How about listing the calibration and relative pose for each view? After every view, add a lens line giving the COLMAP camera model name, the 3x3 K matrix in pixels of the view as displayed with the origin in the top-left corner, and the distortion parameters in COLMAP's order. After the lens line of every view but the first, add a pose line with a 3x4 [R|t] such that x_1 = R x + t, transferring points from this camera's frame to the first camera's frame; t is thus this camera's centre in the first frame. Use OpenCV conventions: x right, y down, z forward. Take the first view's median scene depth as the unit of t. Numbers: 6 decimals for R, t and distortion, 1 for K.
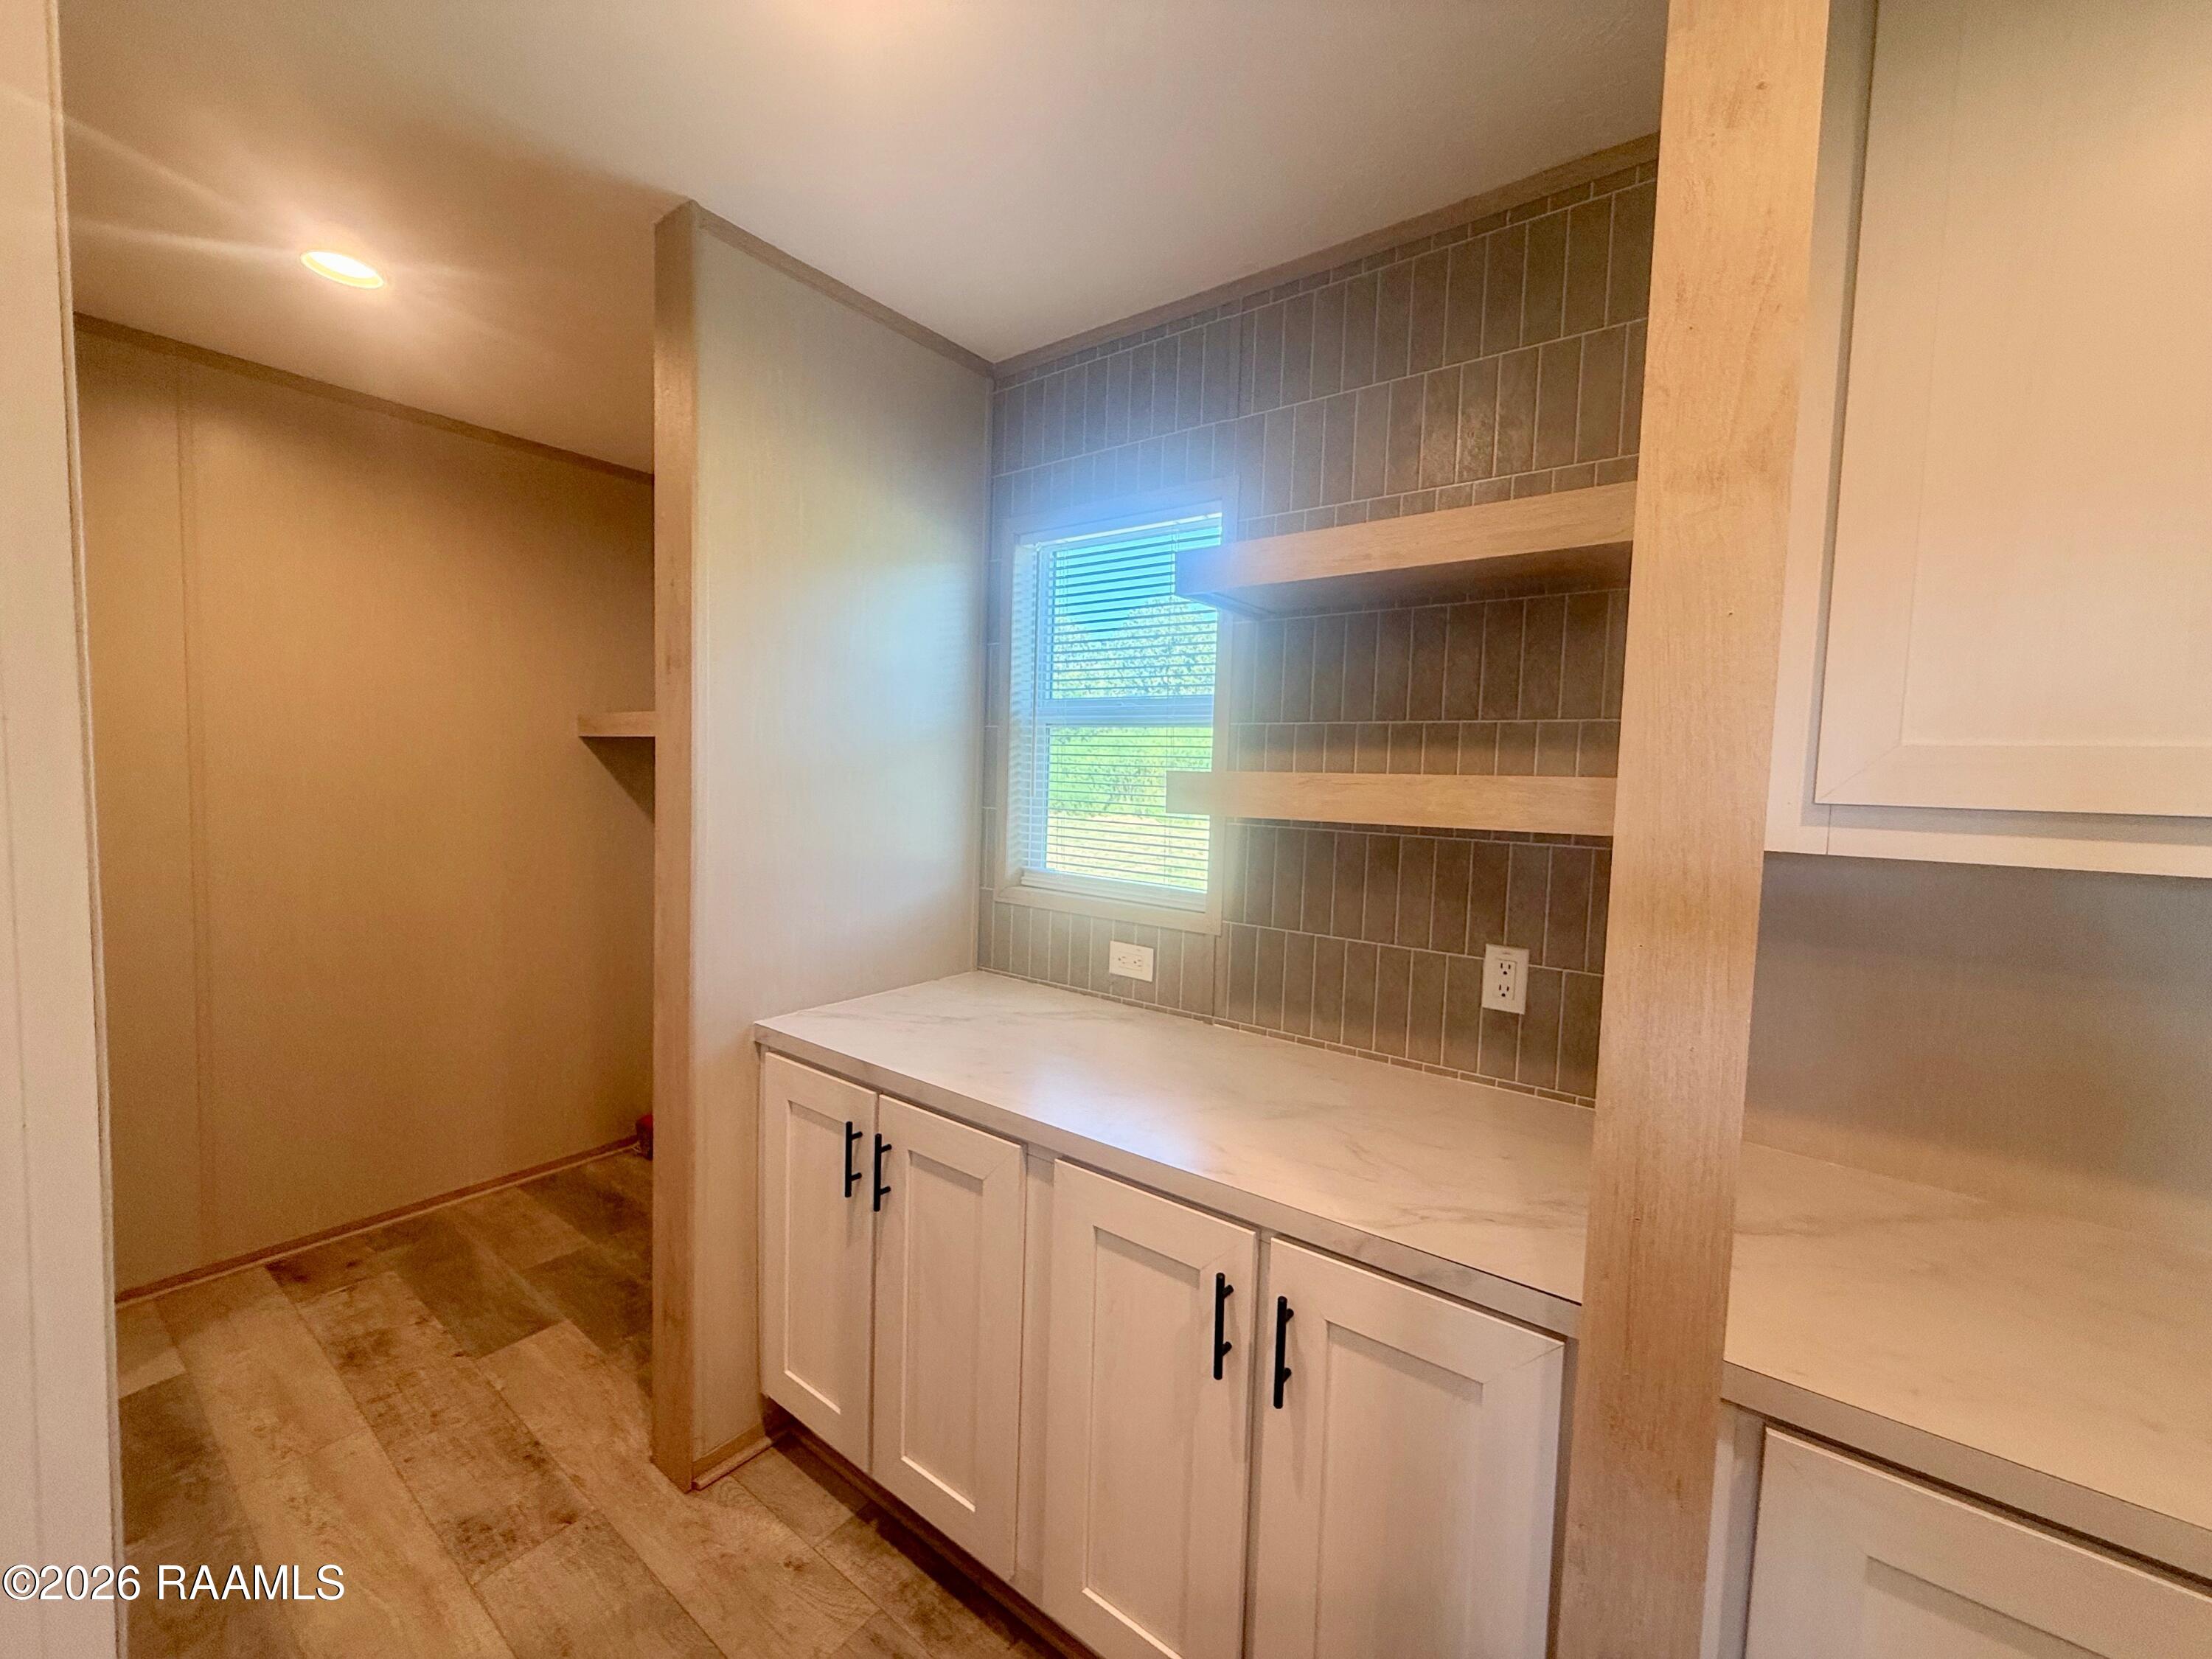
lens RADIAL K [[893.7, 0, 1093.7], [0, 893.7, 828.3], [0, 0, 1]] dist [-0.000337, -0.000073]
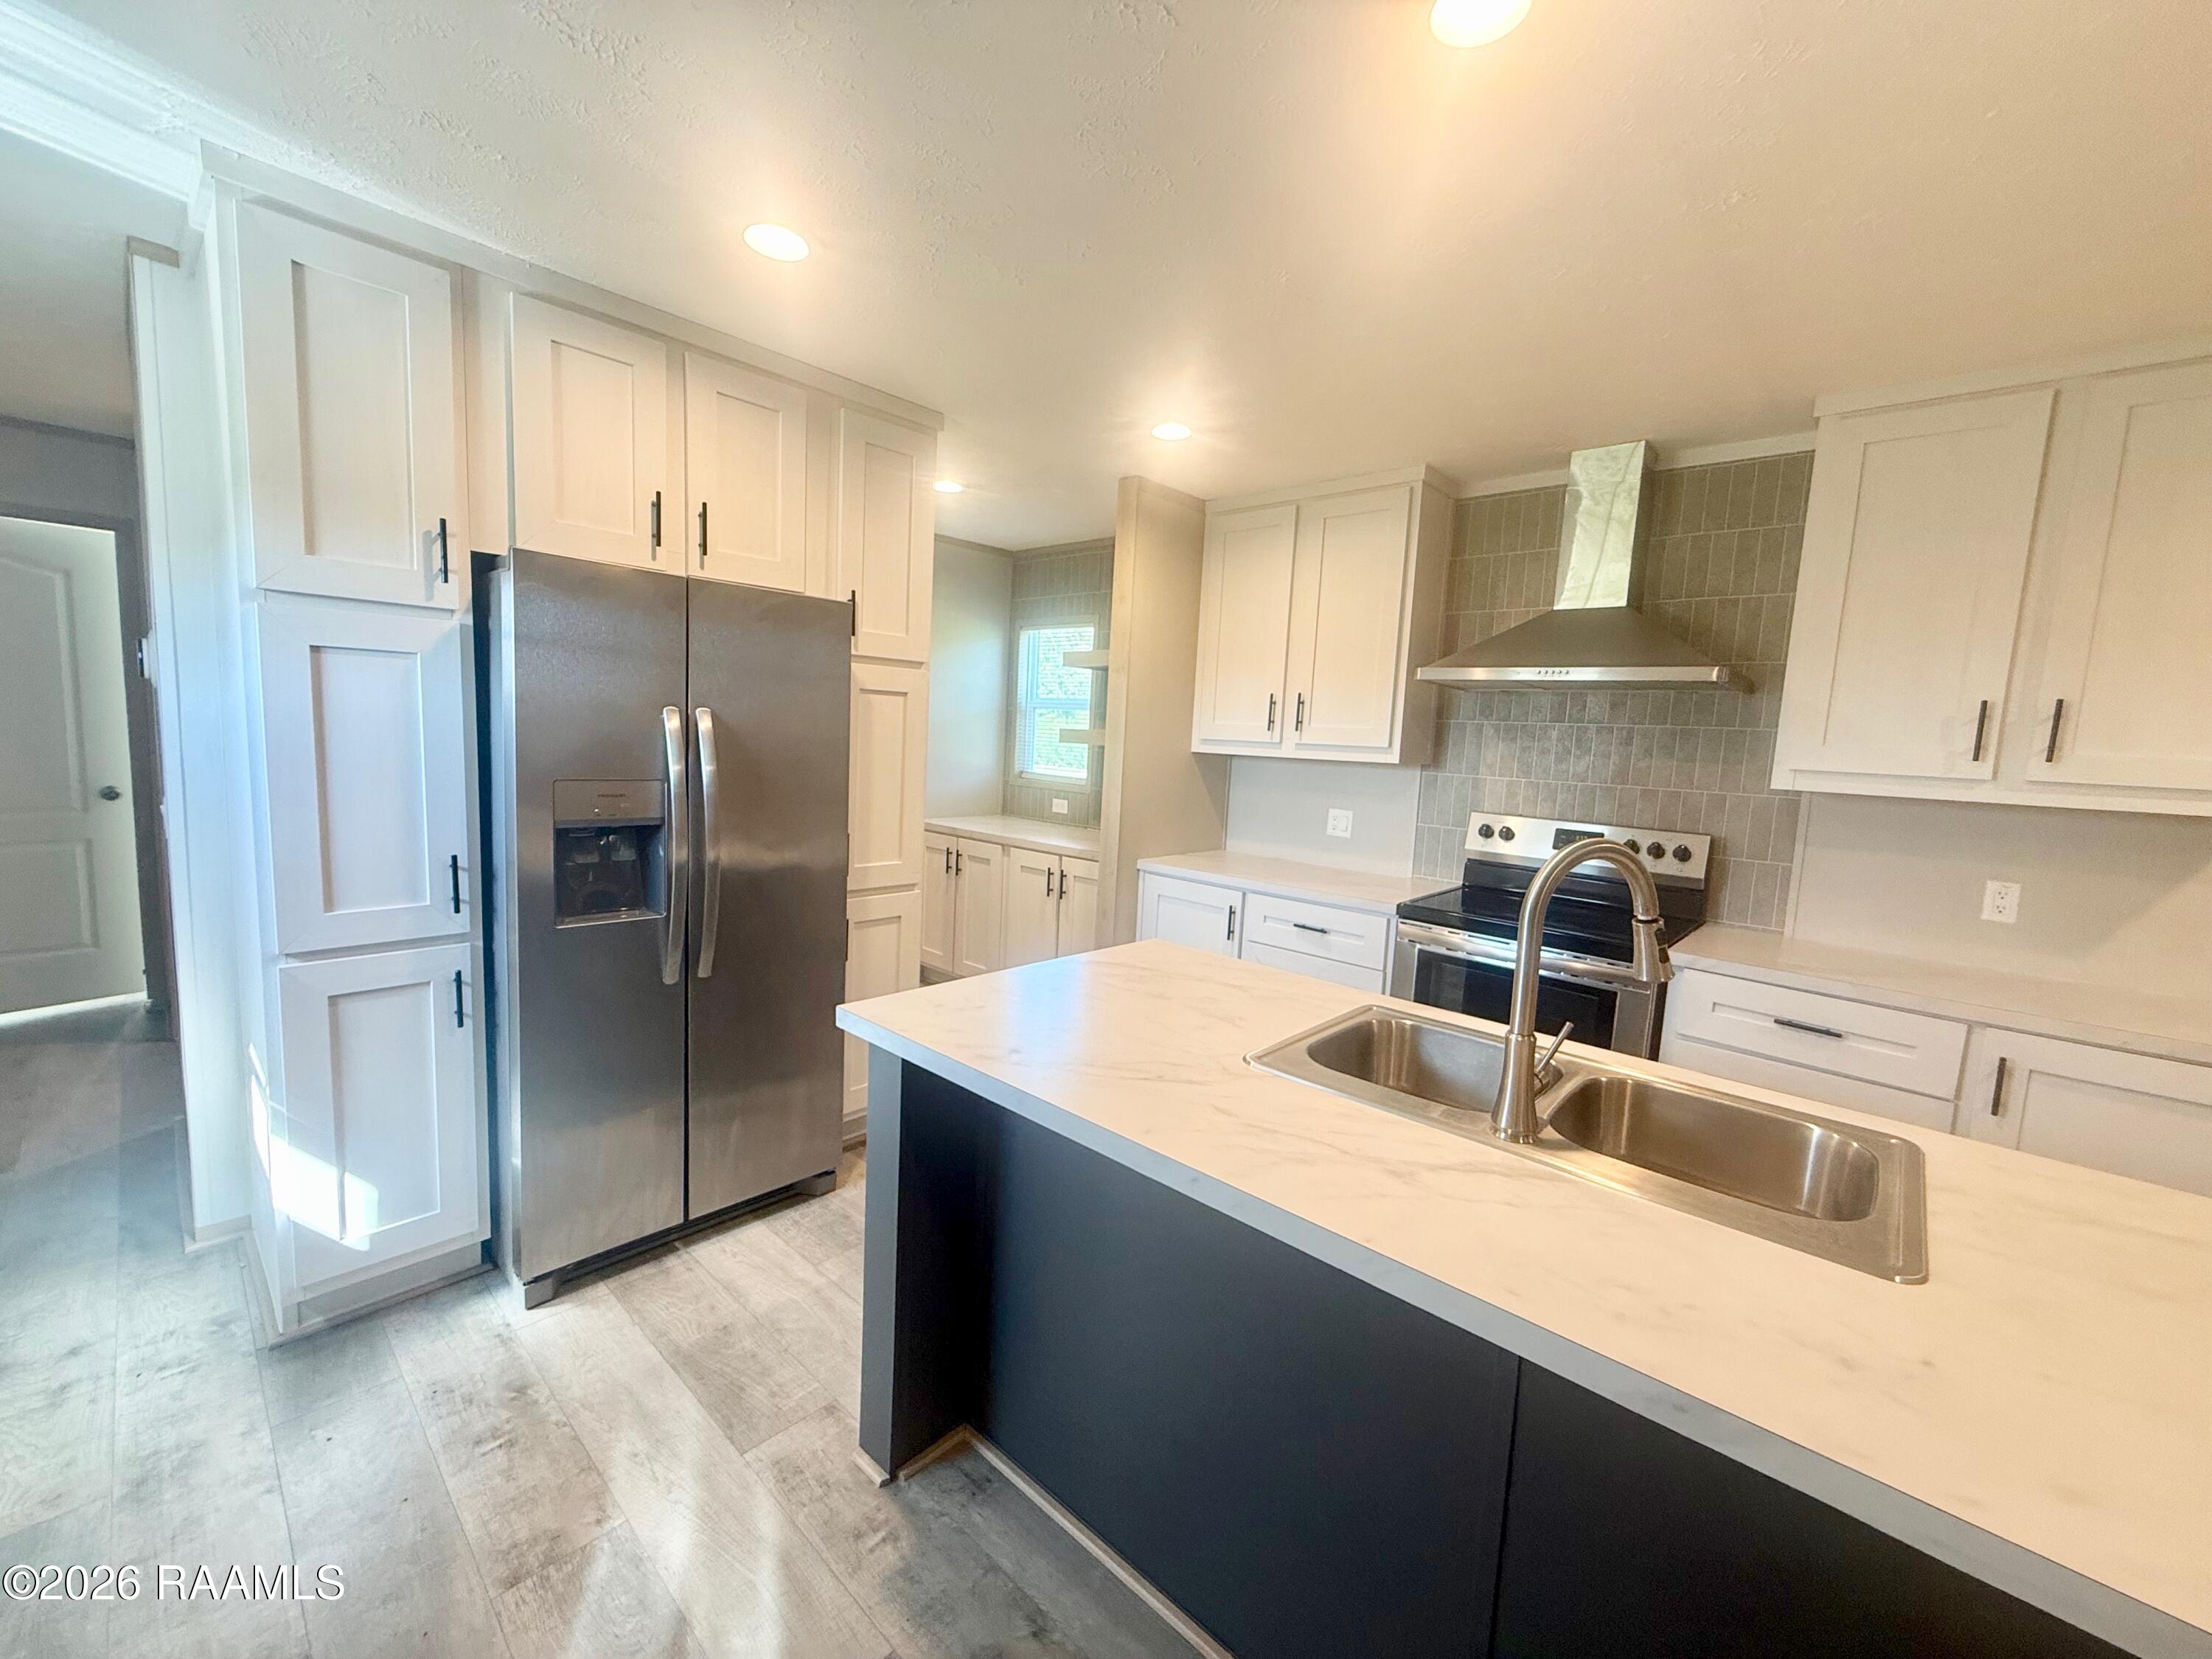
lens RADIAL K [[880.3, 0, 1100.9], [0, 880.3, 826.3], [0, 0, 1]] dist [-0.000818, -0.000137]
pose [[0.995969, 0.027139, -0.085495, 0.455050], [-0.023647, 0.998855, 0.041595, 0.124849], [0.086526, -0.039406, 0.995470, -1.765551]]
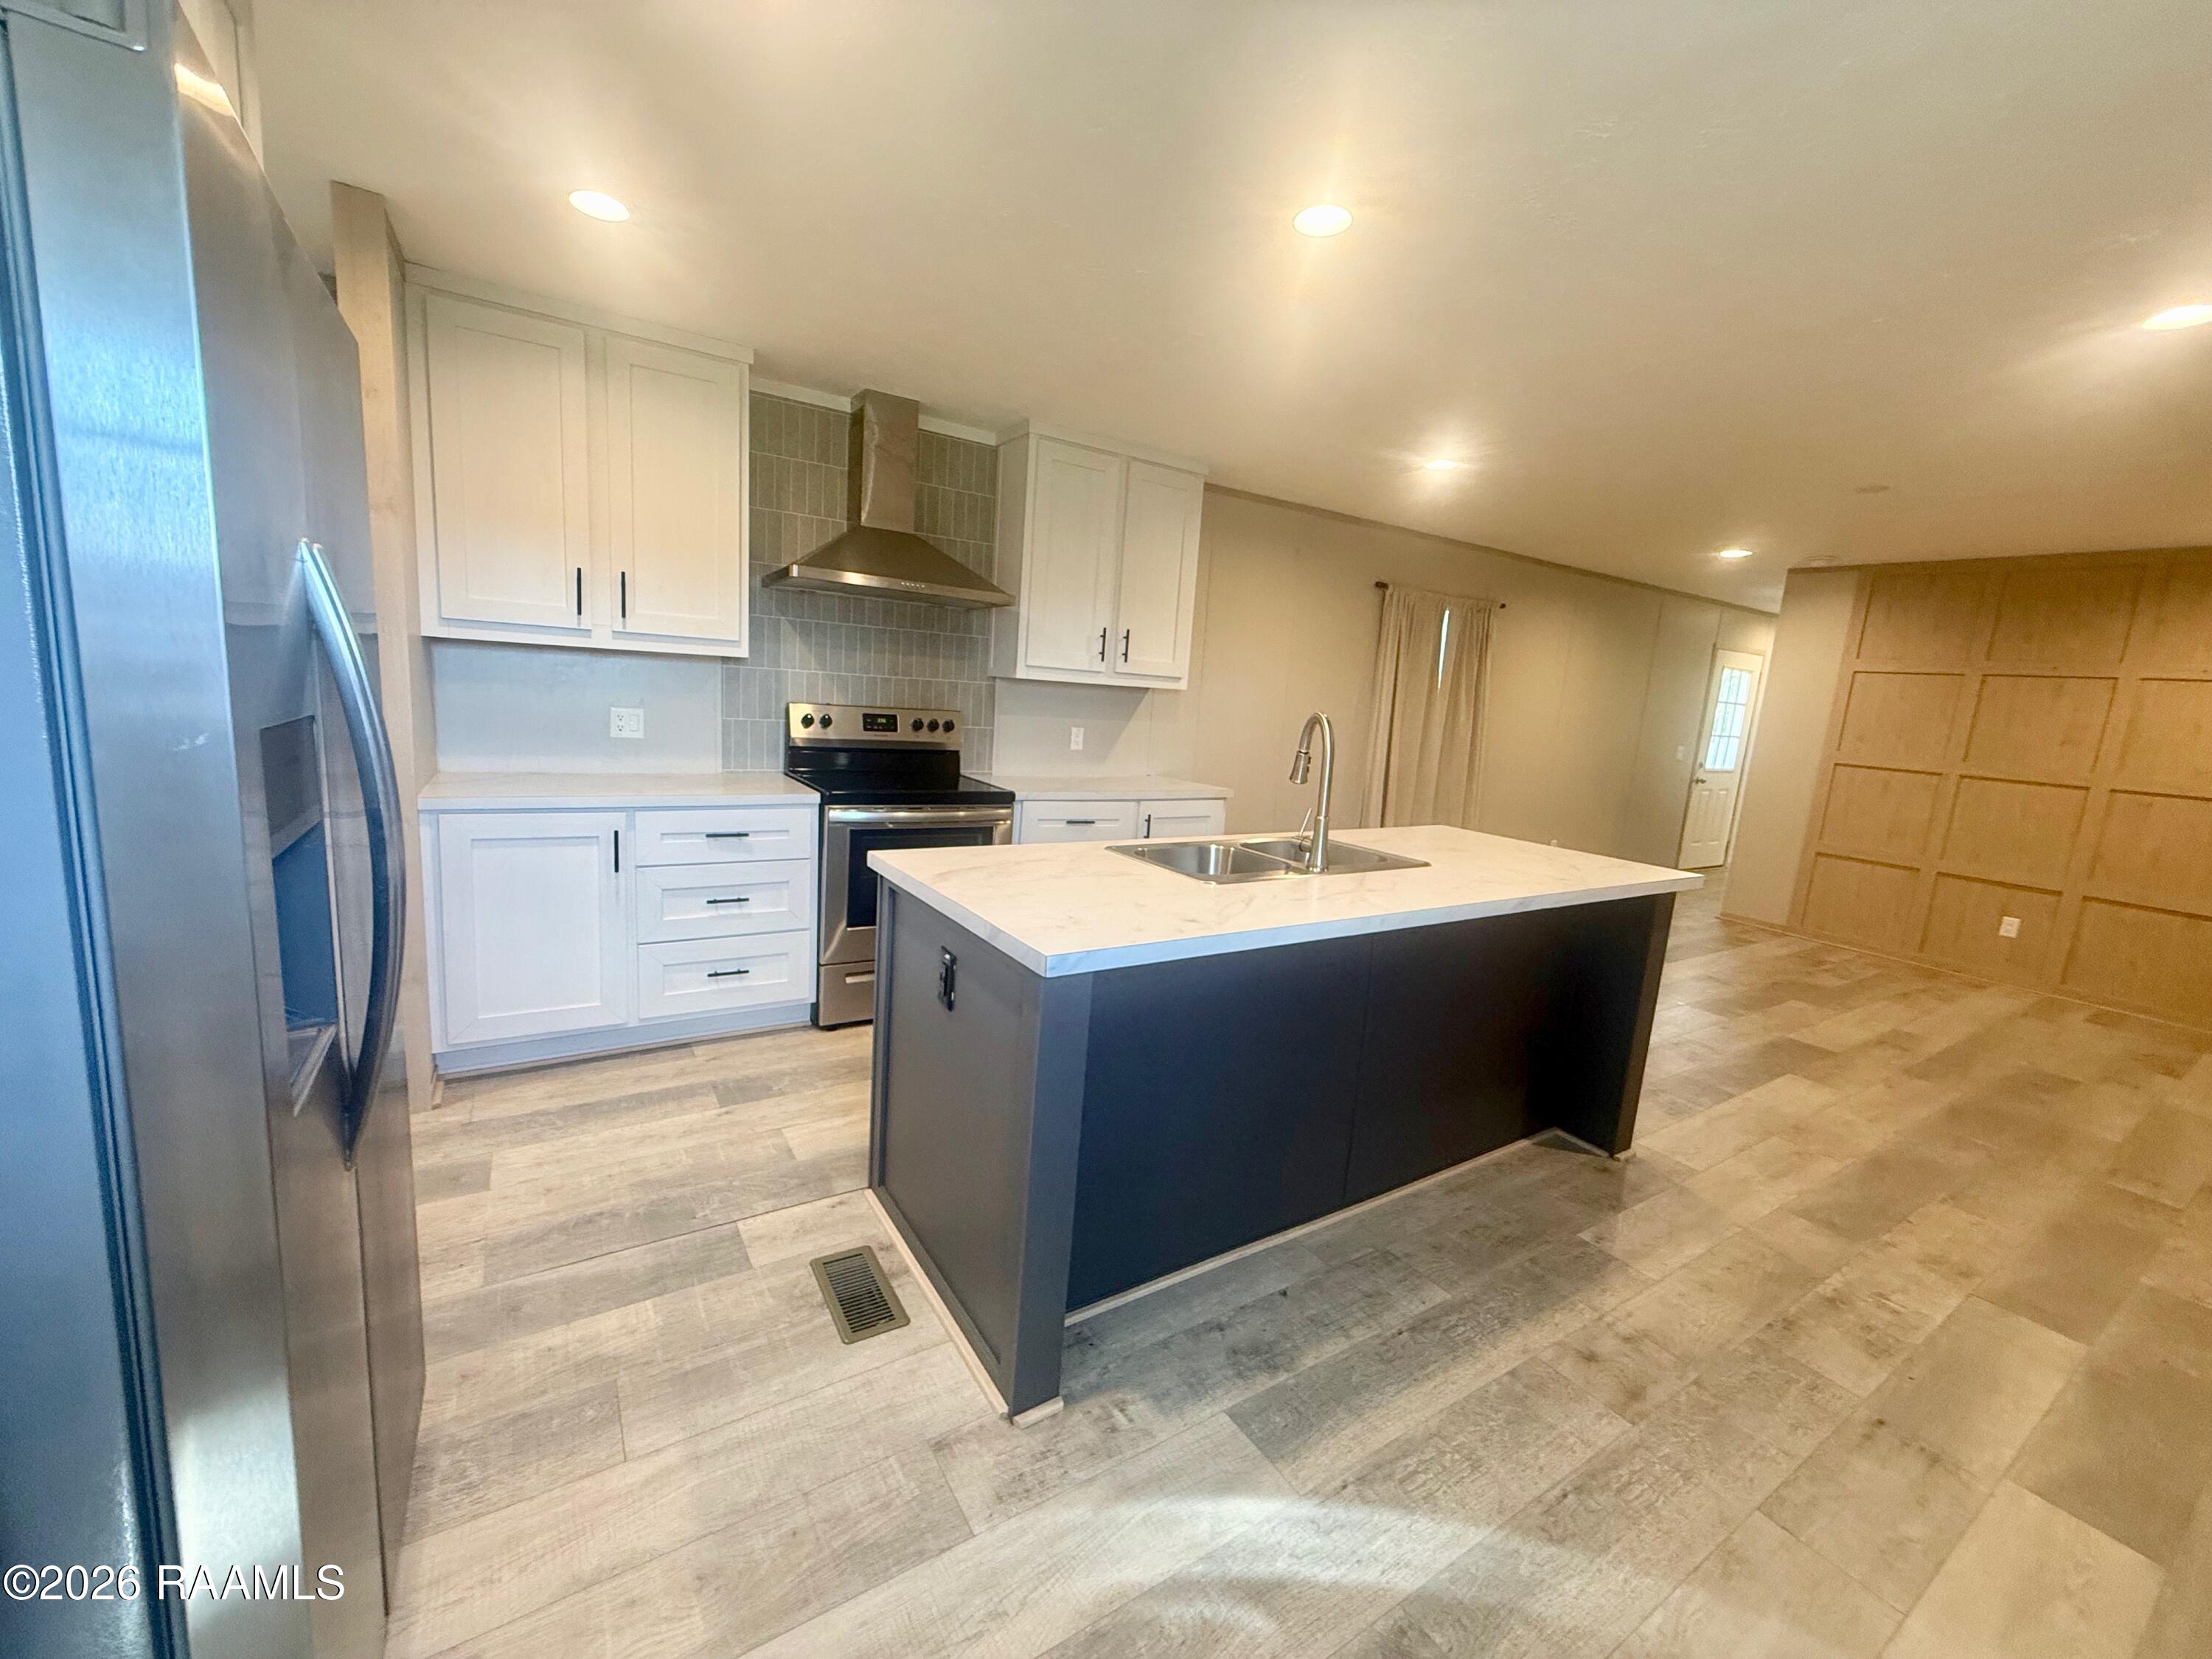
lens RADIAL K [[882.9, 0, 1106.0], [0, 882.9, 829.5], [0, 0, 1]] dist [0.000113, 0.000039]
pose [[0.337177, -0.155989, 0.928428, -0.693364], [0.001672, 0.986275, 0.165101, 0.105510], [-0.941440, -0.054116, 0.332810, -1.155996]]
